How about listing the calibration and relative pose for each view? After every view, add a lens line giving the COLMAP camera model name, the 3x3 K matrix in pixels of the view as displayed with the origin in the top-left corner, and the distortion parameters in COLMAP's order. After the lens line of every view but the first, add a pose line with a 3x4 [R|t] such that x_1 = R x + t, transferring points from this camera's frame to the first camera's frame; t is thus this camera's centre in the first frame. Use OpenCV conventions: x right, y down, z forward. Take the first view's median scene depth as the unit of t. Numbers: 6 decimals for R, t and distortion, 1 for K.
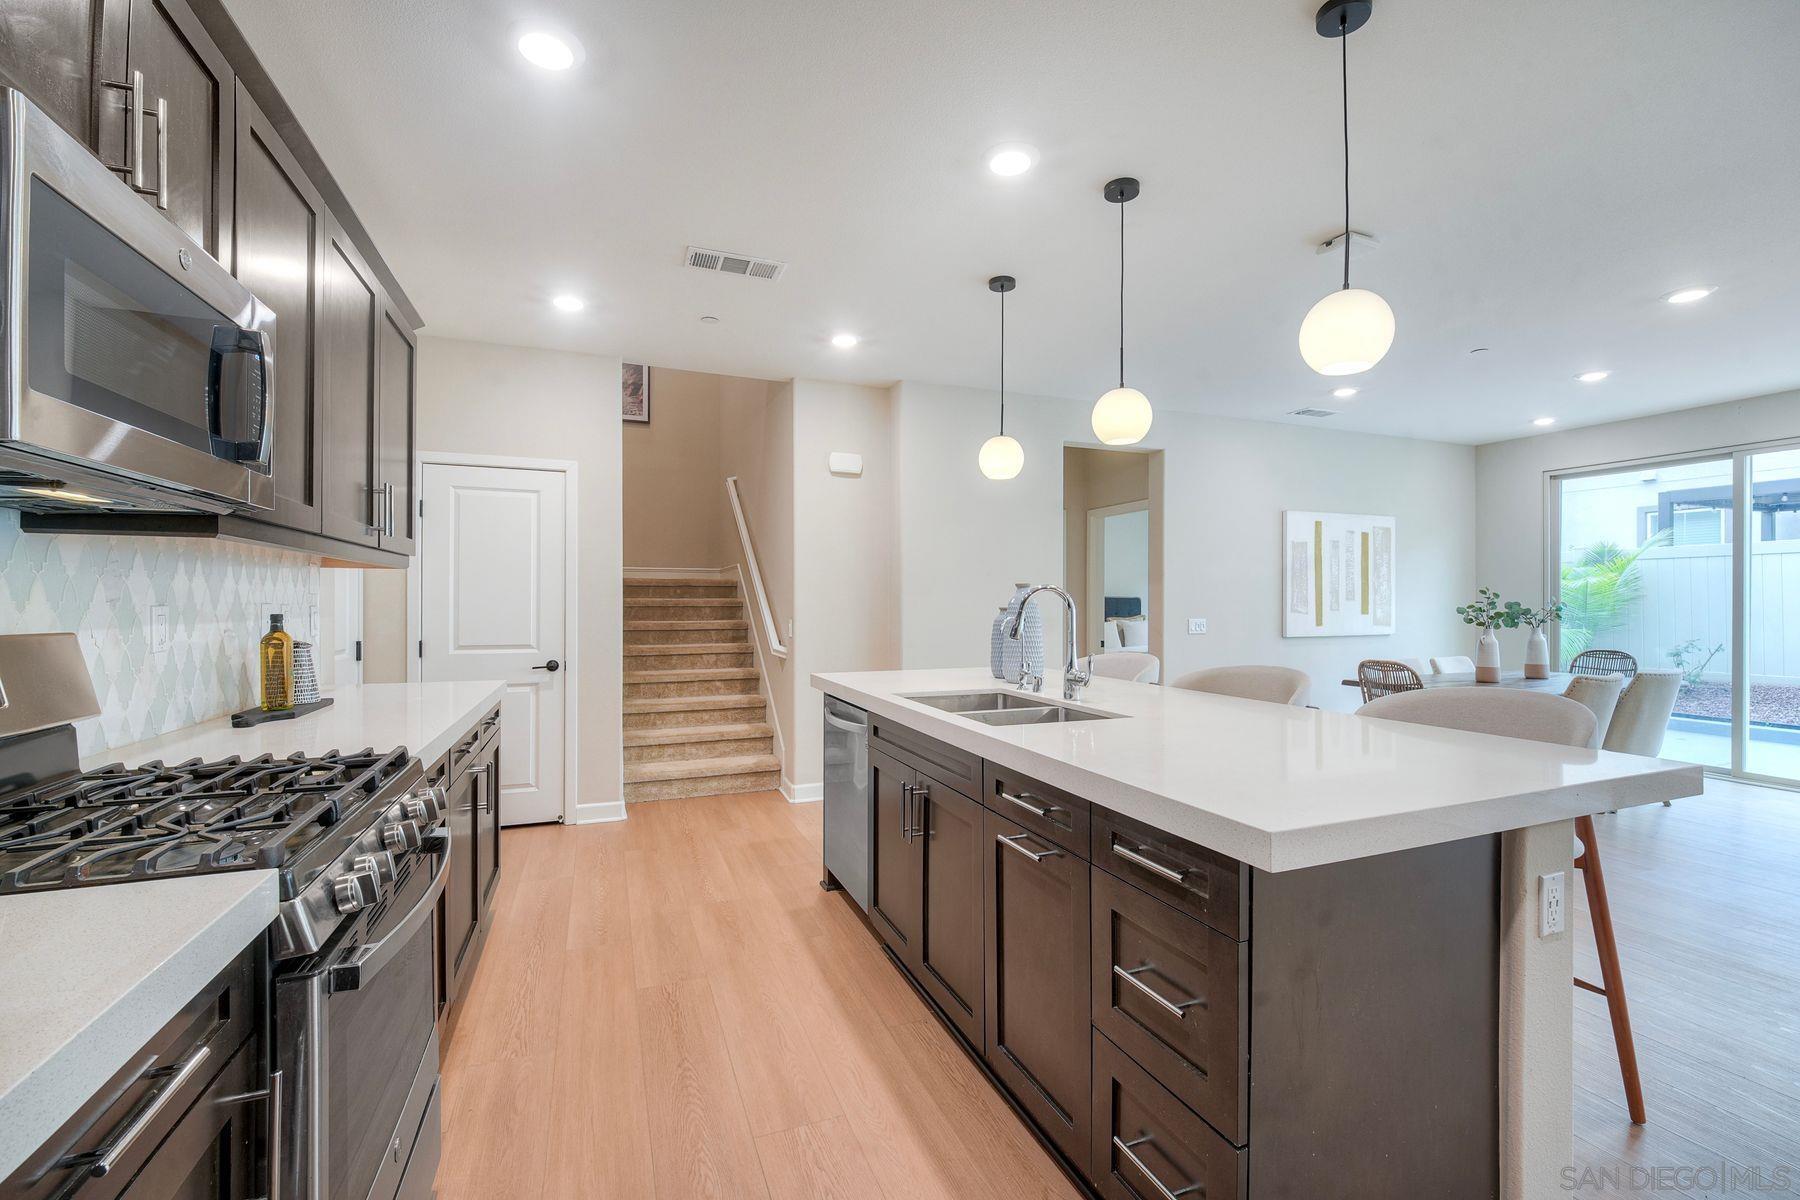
lens RADIAL K [[759.2, 0, 900.8], [0, 759.2, 601.6], [0, 0, 1]] dist [-0.002460, -0.001939]
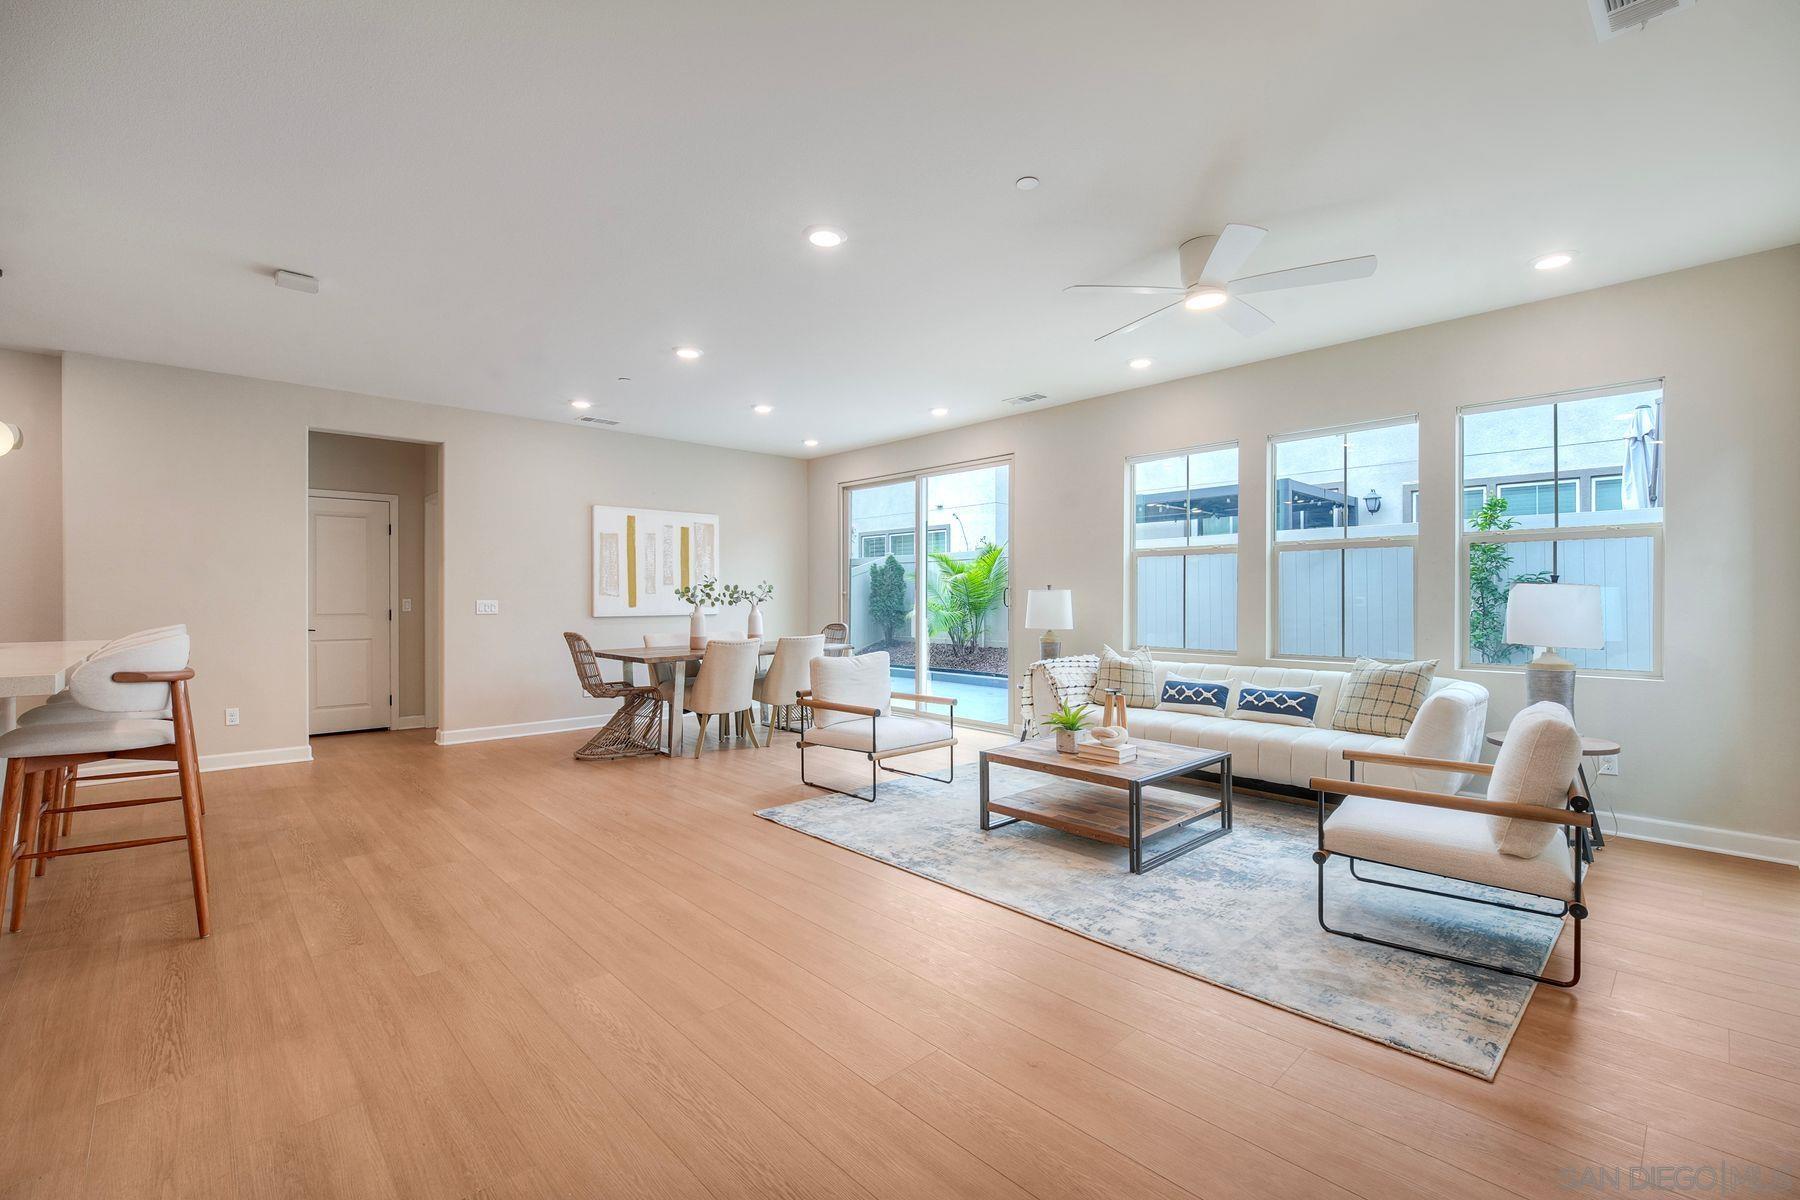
lens RADIAL K [[759.2, 0, 888.6], [0, 759.2, 629.9], [0, 0, 1]] dist [-0.002460, -0.001939]
pose [[0.926251, -0.016898, 0.376527, 0.475839], [-0.000337, 0.998957, 0.045660, 0.014088], [-0.376906, -0.042419, 0.925280, -0.221928]]
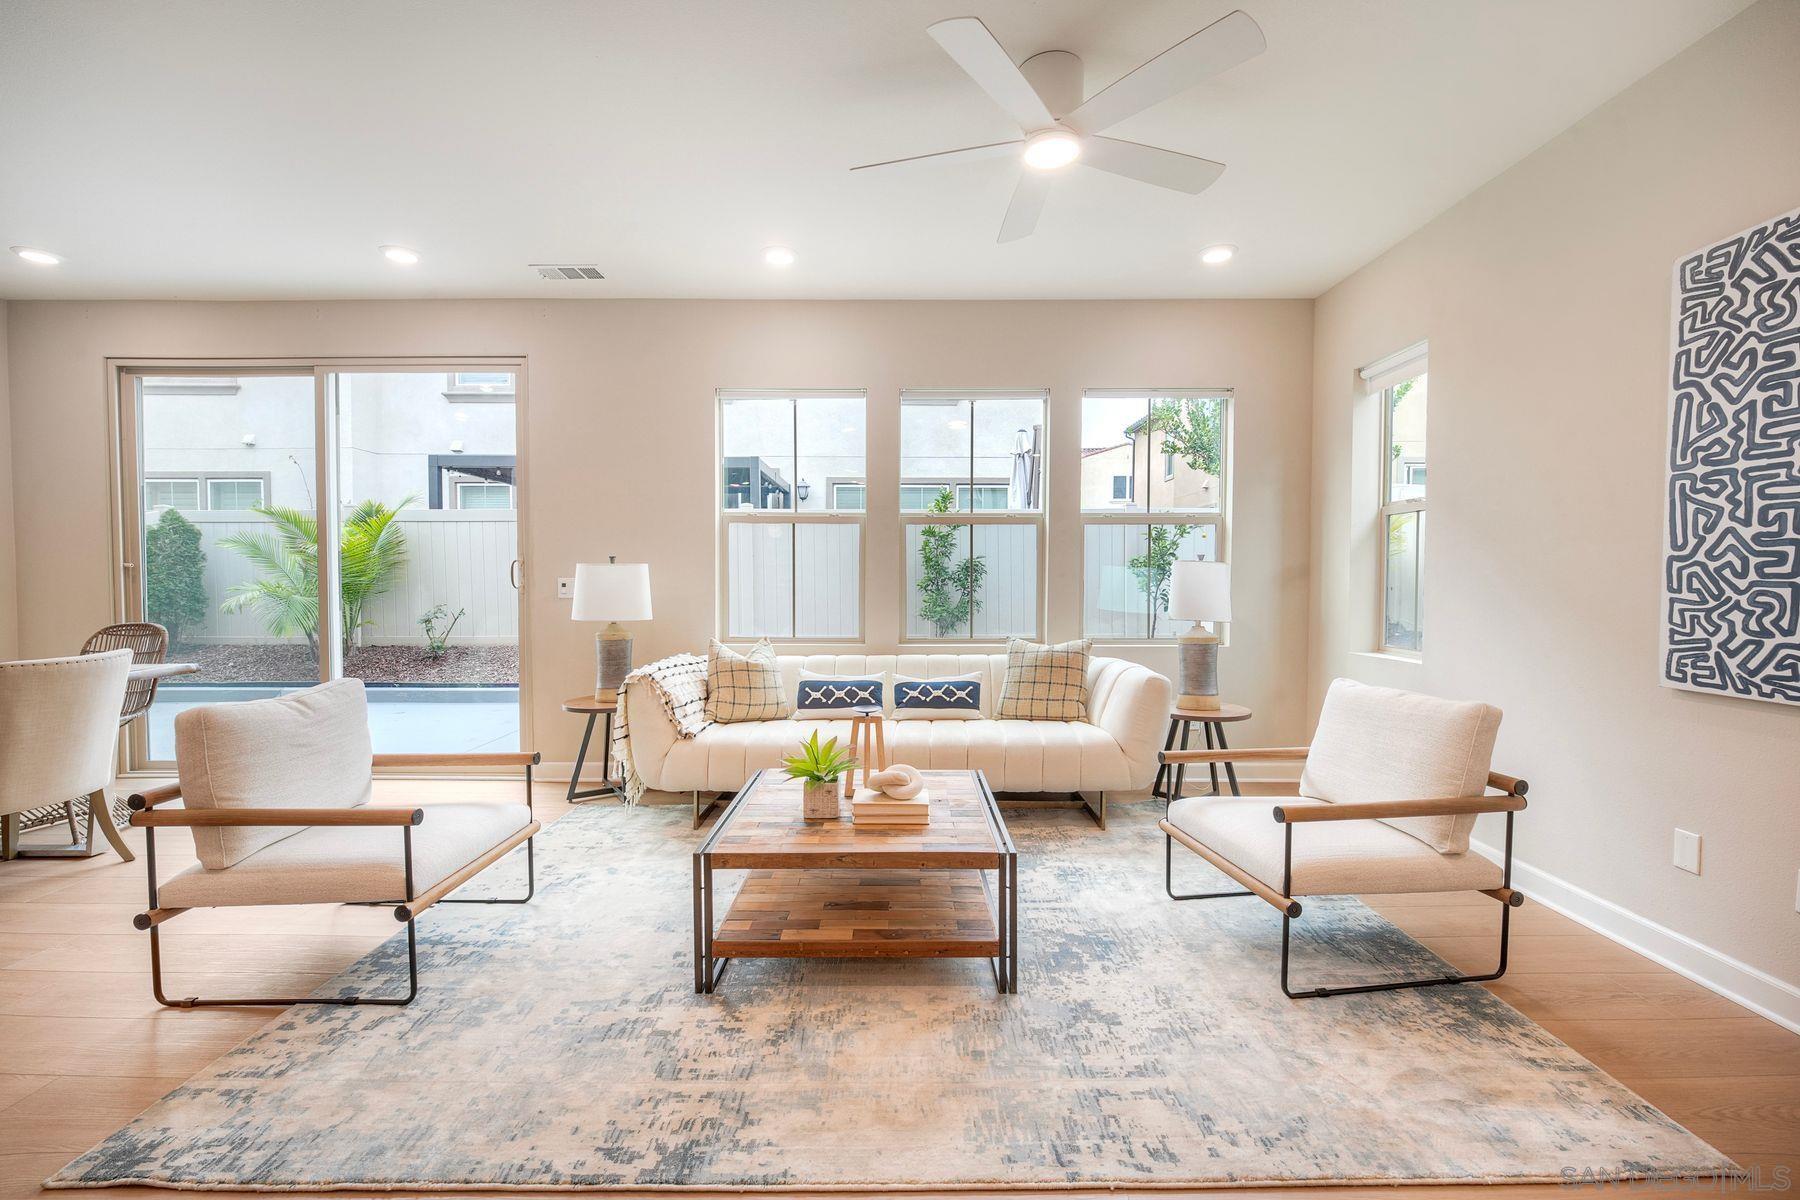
lens RADIAL K [[759.2, 0, 916.4], [0, 759.2, 609.3], [0, 0, 1]] dist [-0.002460, -0.001939]
pose [[0.348924, -0.038586, 0.936356, 0.499638], [-0.002676, 0.999107, 0.042169, 0.018764], [-0.937147, -0.017220, 0.348509, 0.111621]]
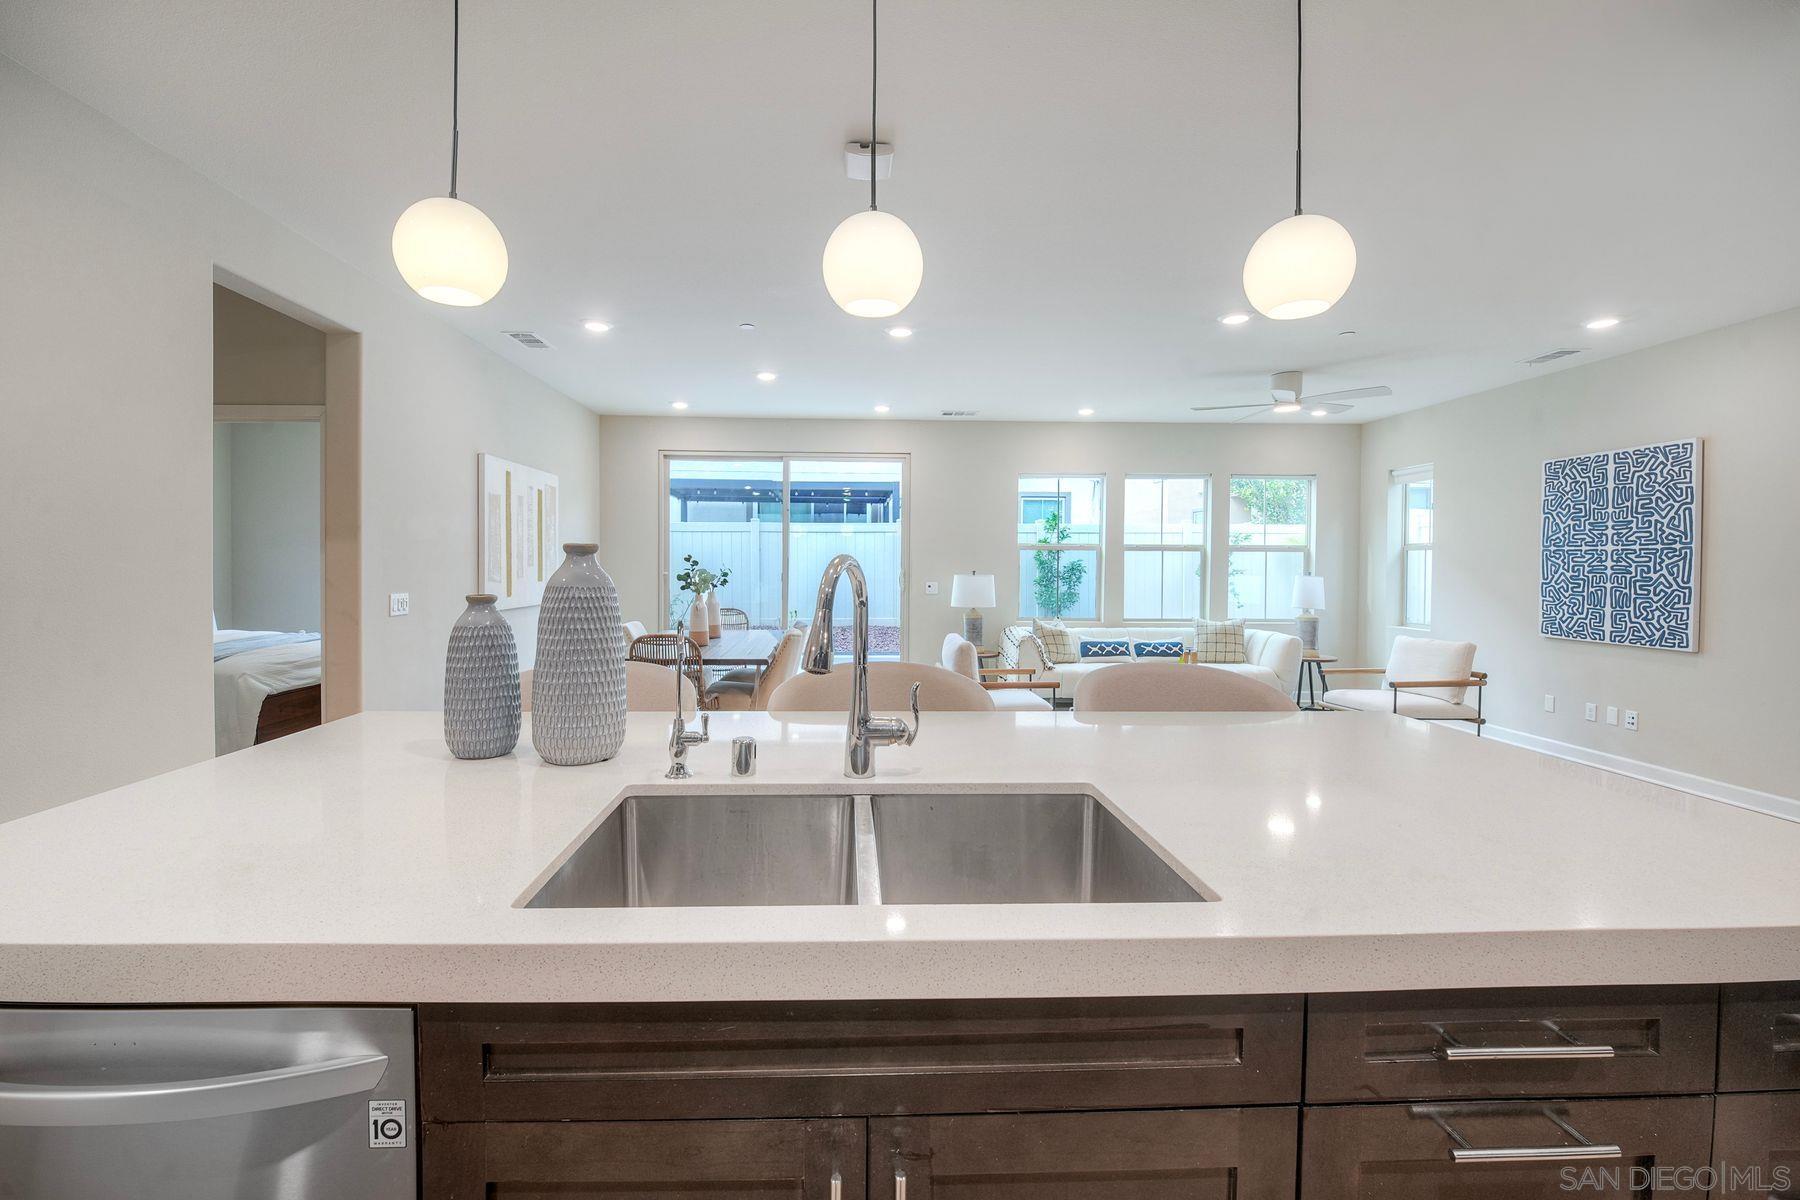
lens RADIAL K [[759.2, 0, 896.9], [0, 759.2, 574.7], [0, 0, 1]] dist [-0.002460, -0.001939]
pose [[0.325514, -0.009359, 0.945491, -0.102399], [-0.008093, 0.999887, 0.012683, -0.006016], [-0.945503, -0.011780, 0.325401, 0.320490]]
